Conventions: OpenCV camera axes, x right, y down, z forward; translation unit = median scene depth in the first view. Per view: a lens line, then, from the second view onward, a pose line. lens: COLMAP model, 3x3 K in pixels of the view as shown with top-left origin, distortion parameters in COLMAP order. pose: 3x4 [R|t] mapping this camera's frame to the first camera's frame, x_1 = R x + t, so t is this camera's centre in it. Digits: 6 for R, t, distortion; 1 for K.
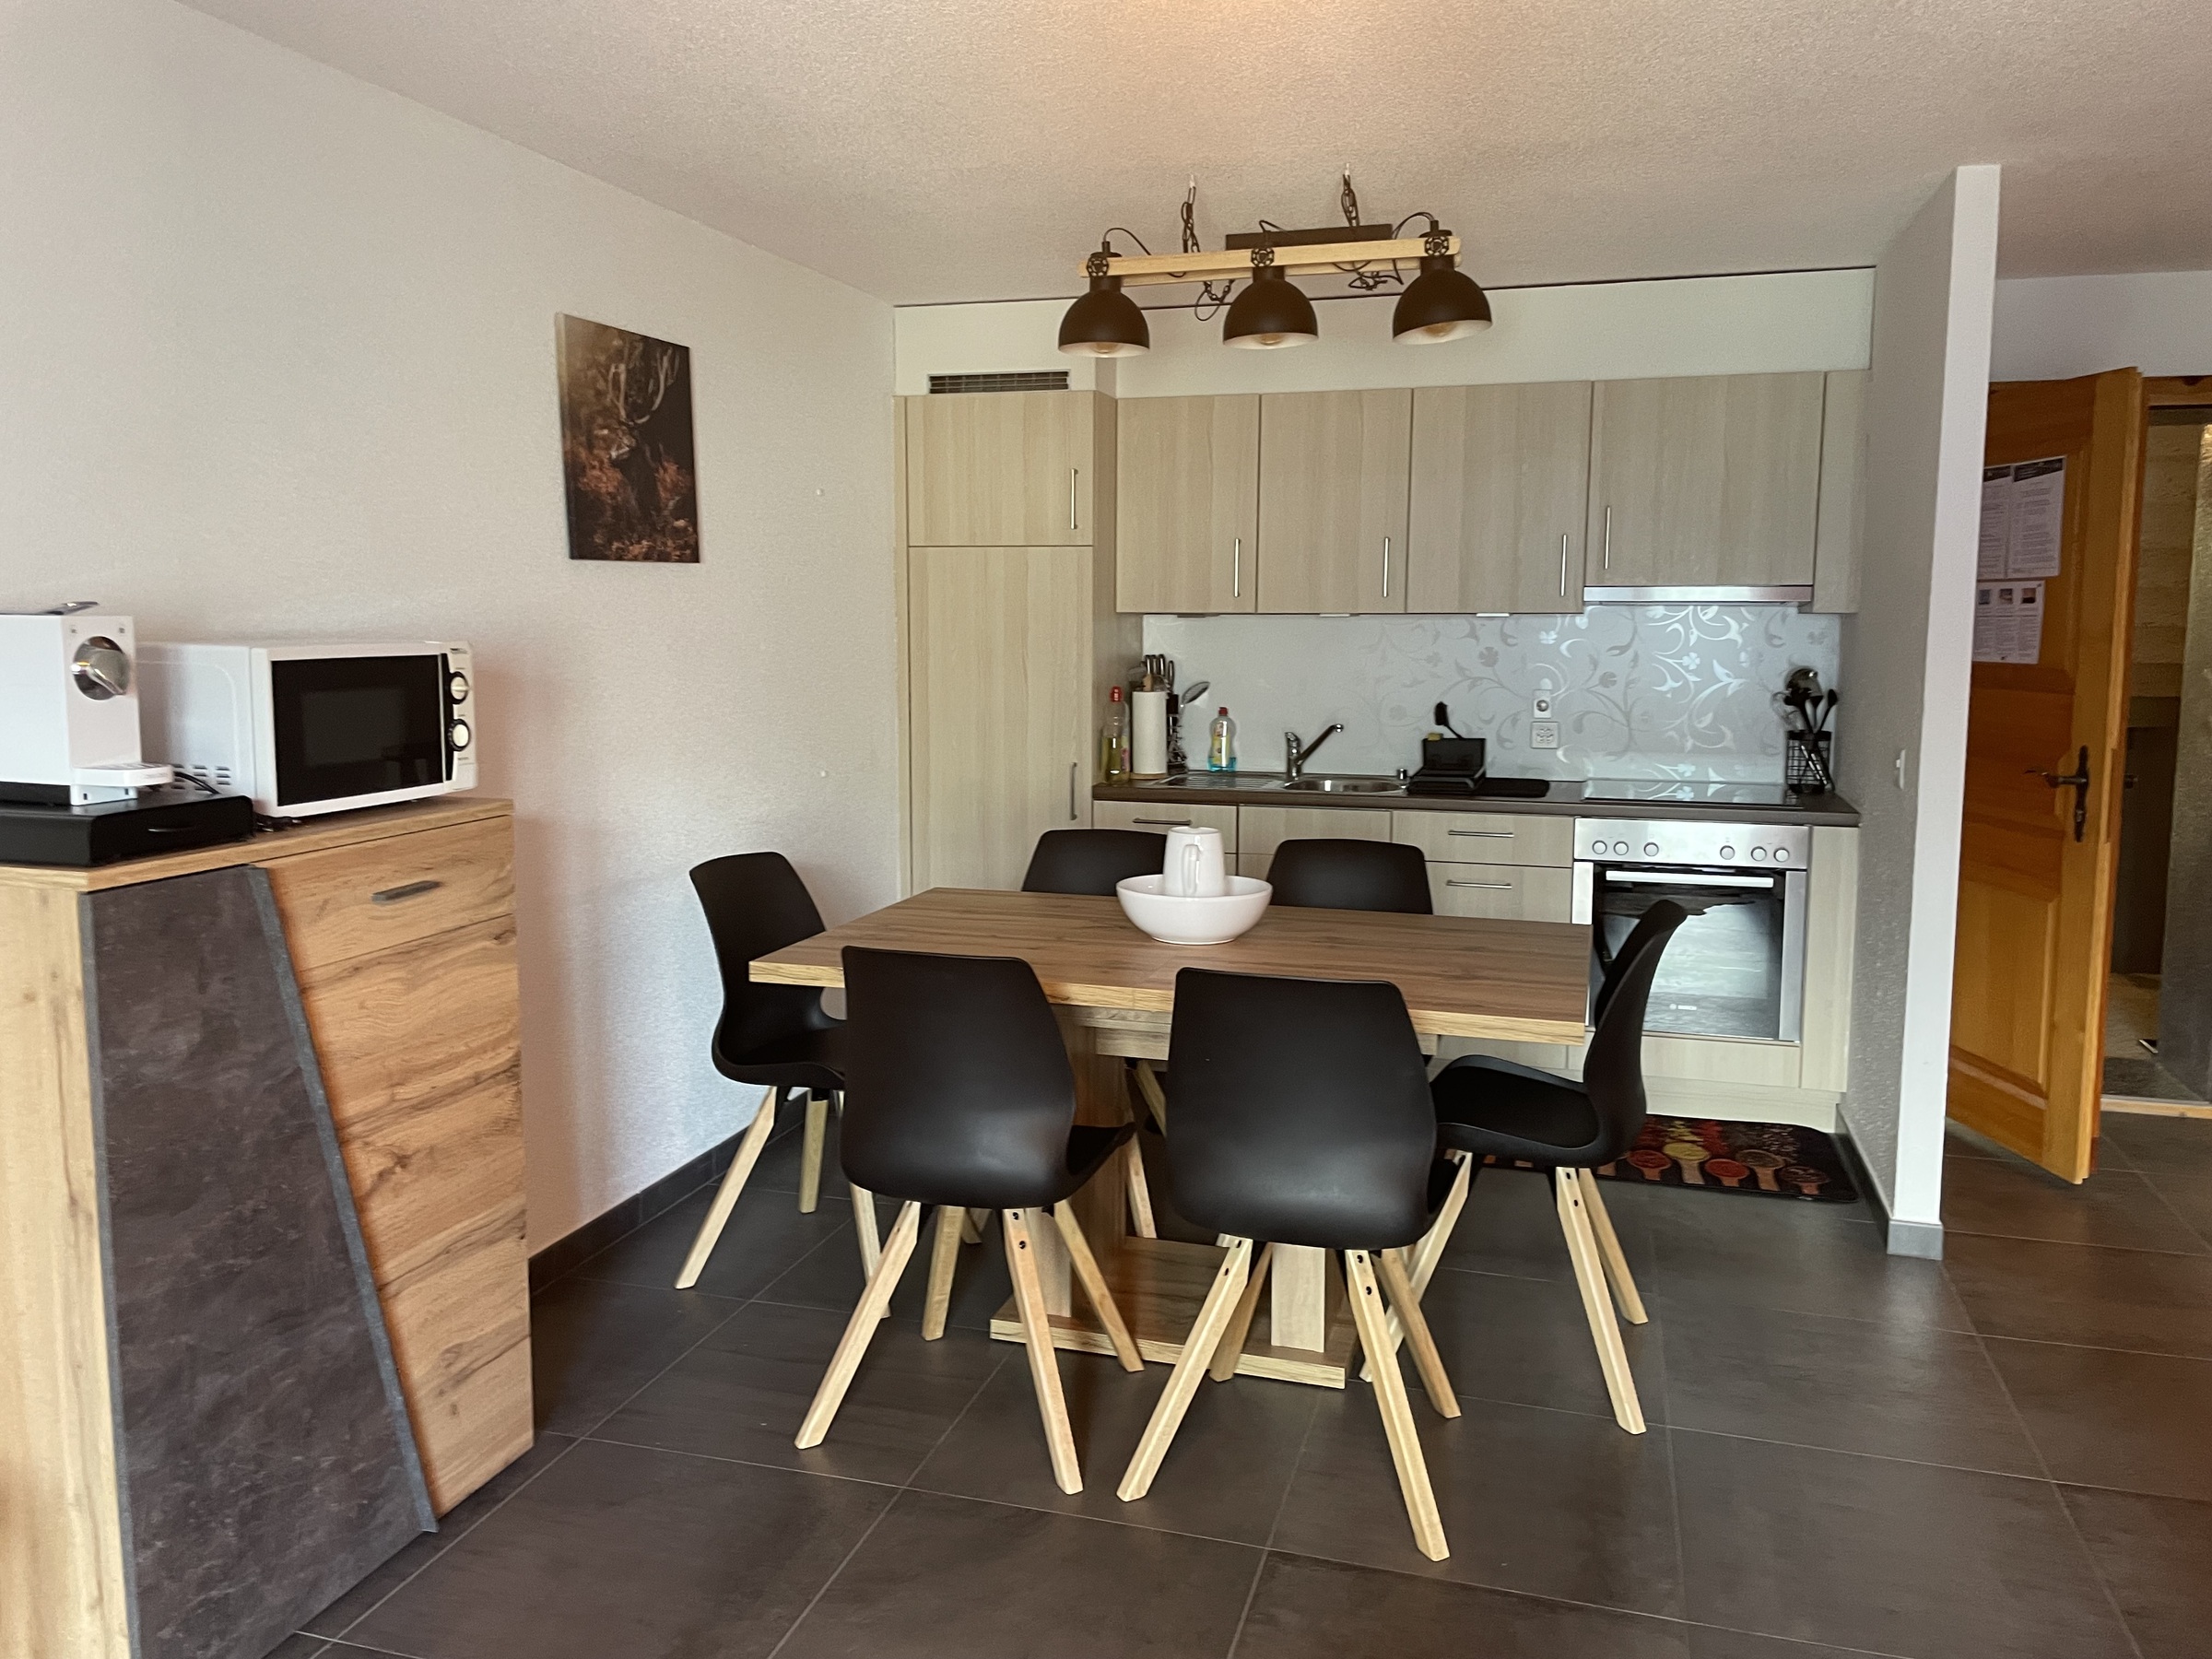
lens RADIAL K [[1684.3, 0, 1102.1], [0, 1684.3, 820.5], [0, 0, 1]] dist [0.085556, -0.110089]
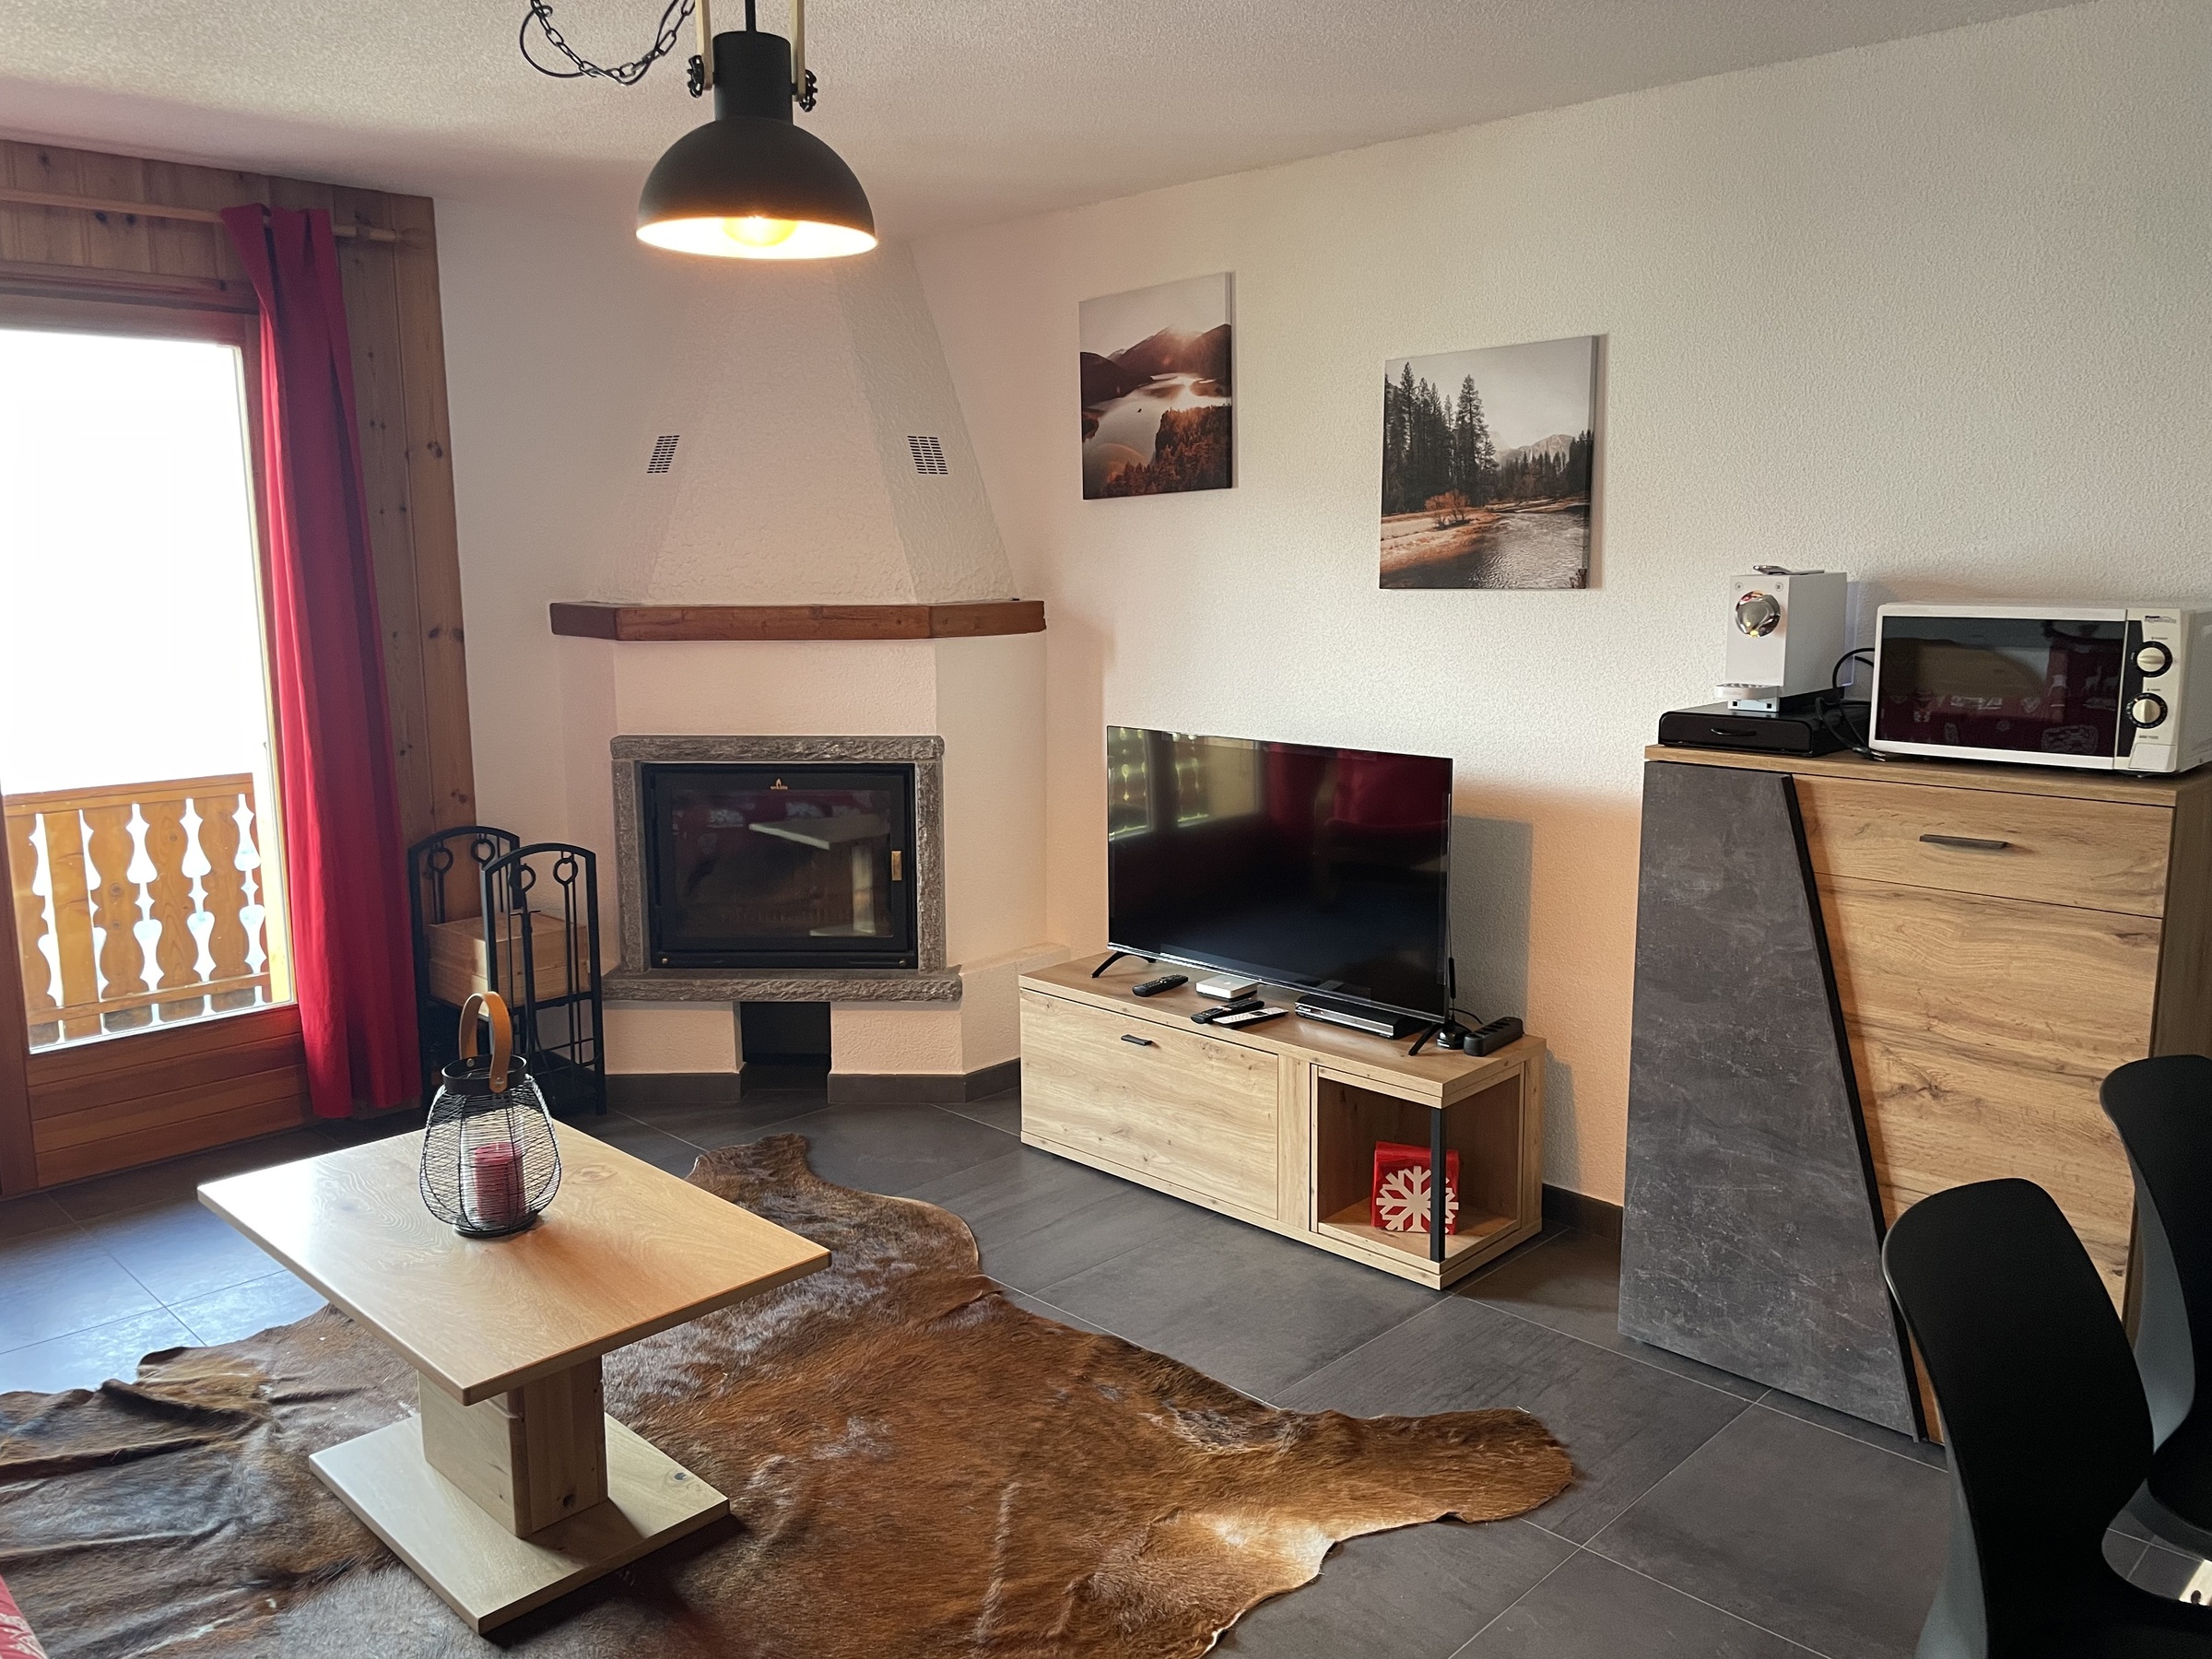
lens RADIAL K [[1684.3, 0, 1115.8], [0, 1684.3, 819.9], [0, 0, 1]] dist [0.085556, -0.110089]
pose [[-0.477811, 0.141401, -0.867007, 0.782321], [-0.105074, 0.970675, 0.216215, -0.150879], [0.872156, 0.194410, -0.448942, 1.059662]]
